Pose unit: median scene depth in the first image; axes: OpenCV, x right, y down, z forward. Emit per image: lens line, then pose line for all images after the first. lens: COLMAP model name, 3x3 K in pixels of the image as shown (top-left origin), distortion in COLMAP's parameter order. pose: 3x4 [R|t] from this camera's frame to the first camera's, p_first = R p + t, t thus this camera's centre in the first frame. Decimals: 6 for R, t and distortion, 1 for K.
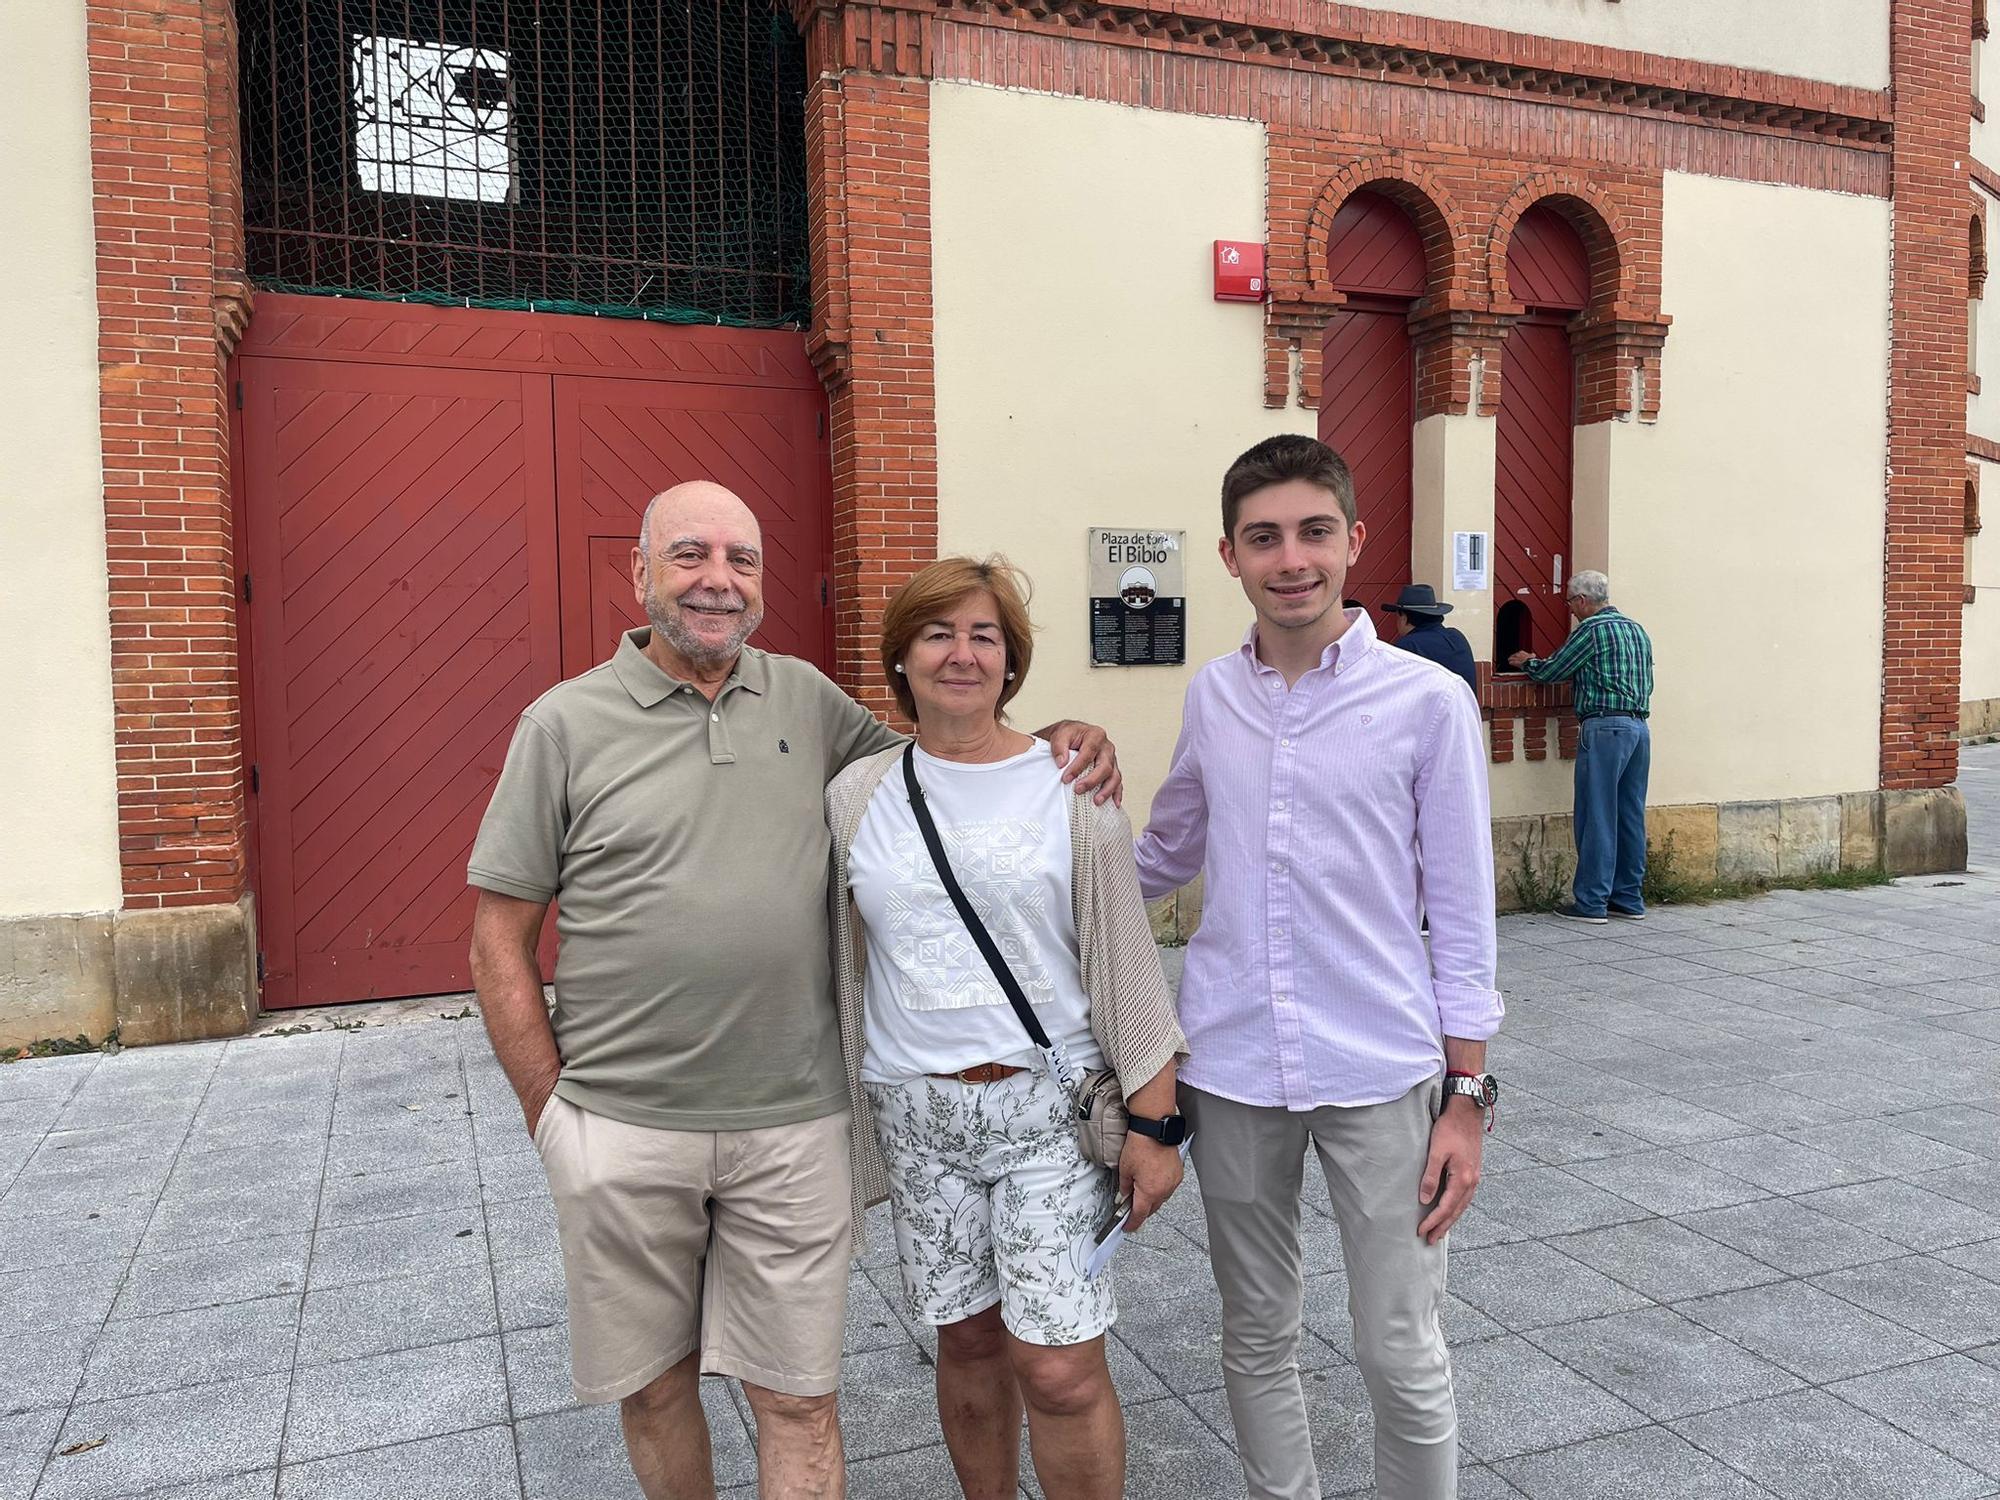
lens RADIAL K [[1466.2, 0, 997.8], [0, 1466.2, 722.0], [0, 0, 1]] dist [0.104087, -0.150749]
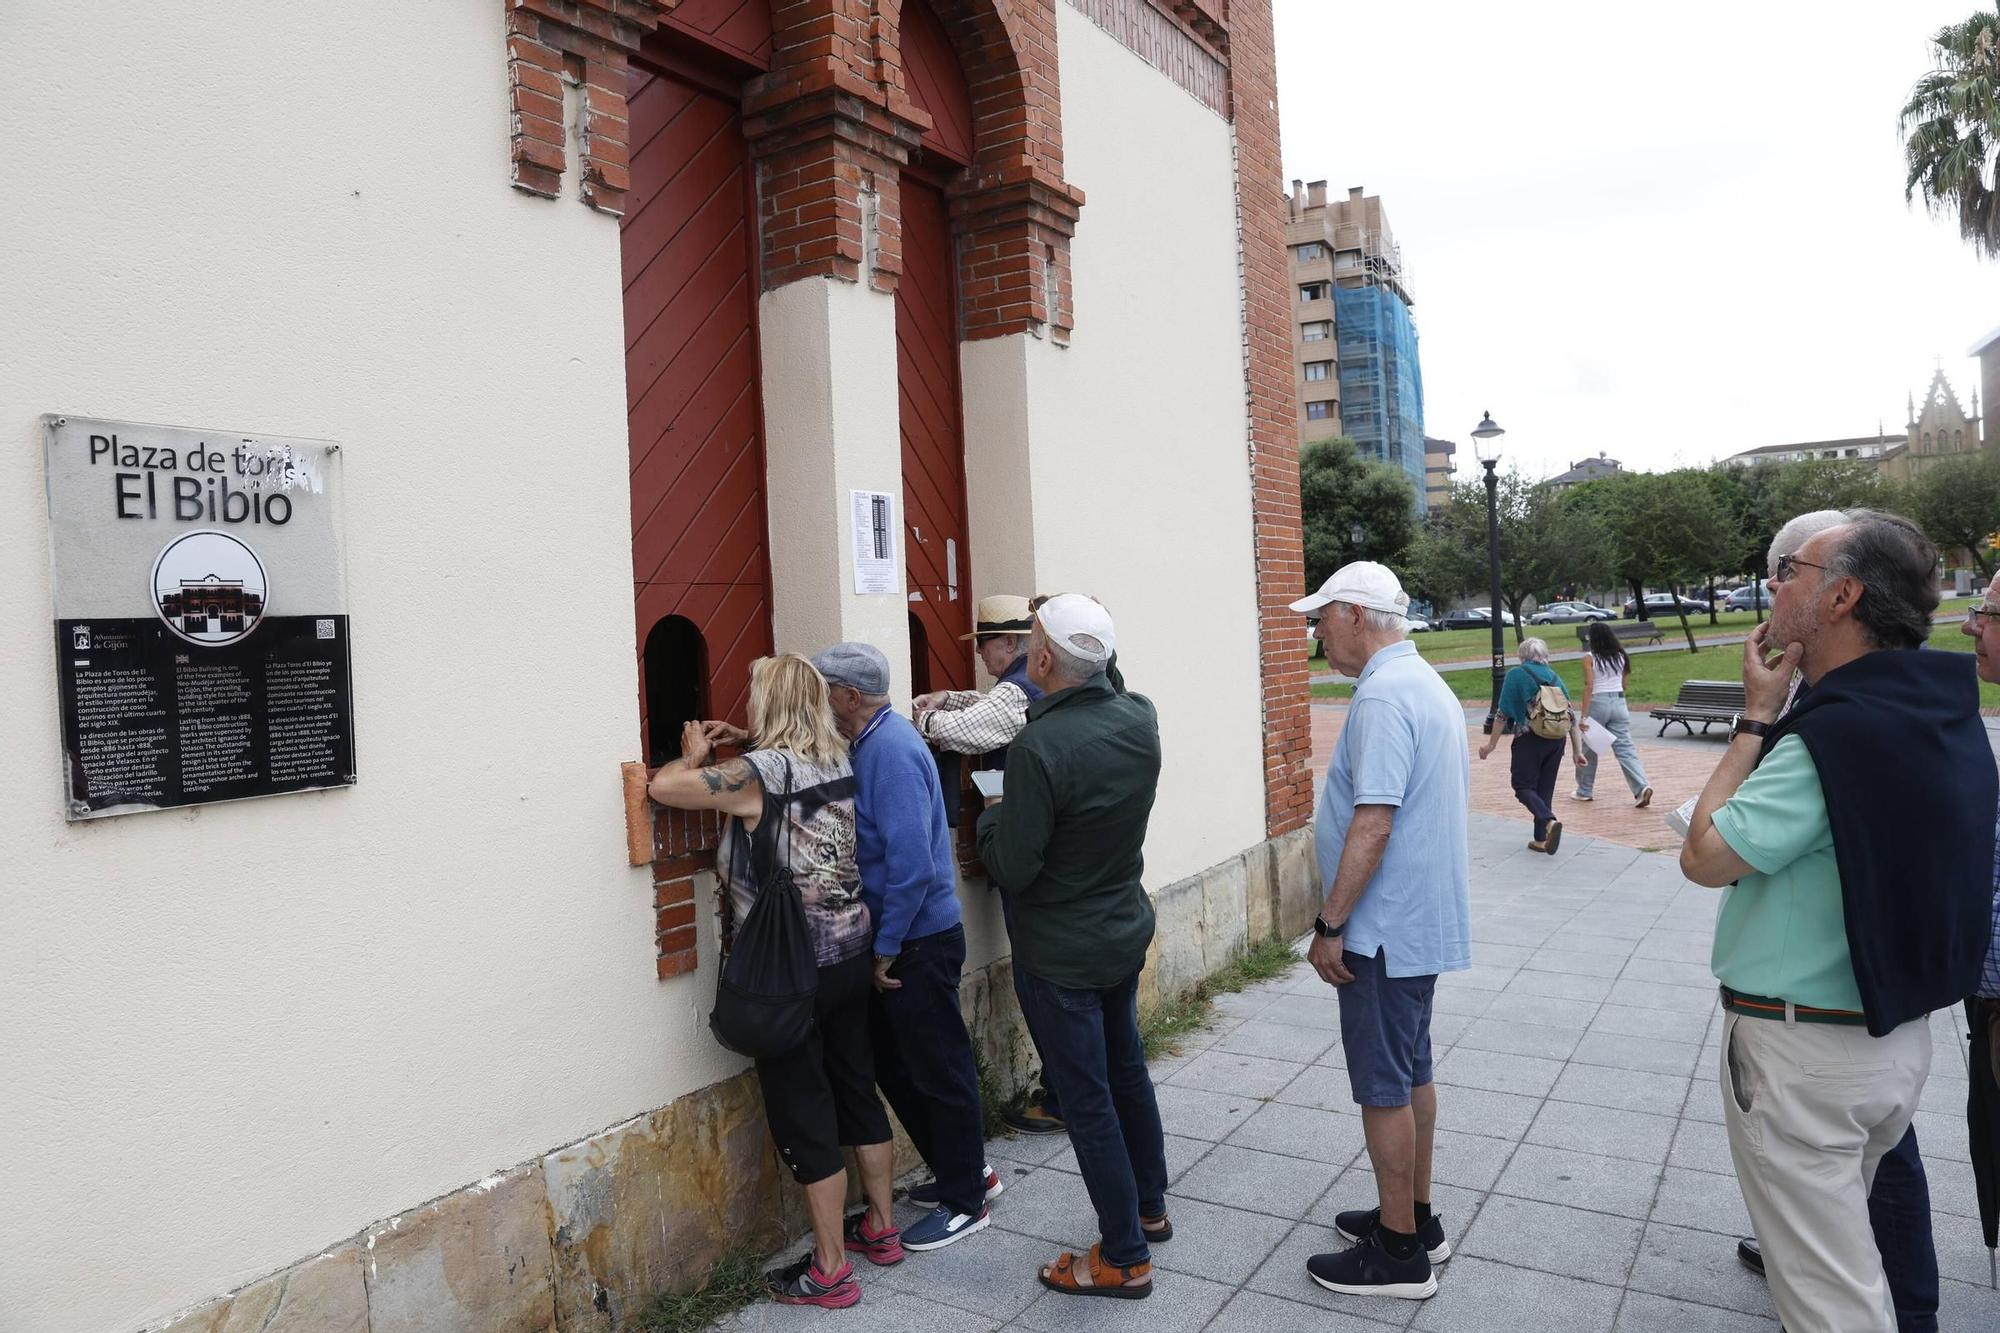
lens RADIAL K [[1365.4, 0, 1012.0], [0, 1365.4, 657.3], [0, 0, 1]] dist [-0.100914, 0.082971]
pose [[0.800381, -0.037520, 0.598316, 0.054125], [0.069295, 0.997140, -0.030169, -0.049370], [-0.595473, 0.065607, 0.800692, 0.597229]]
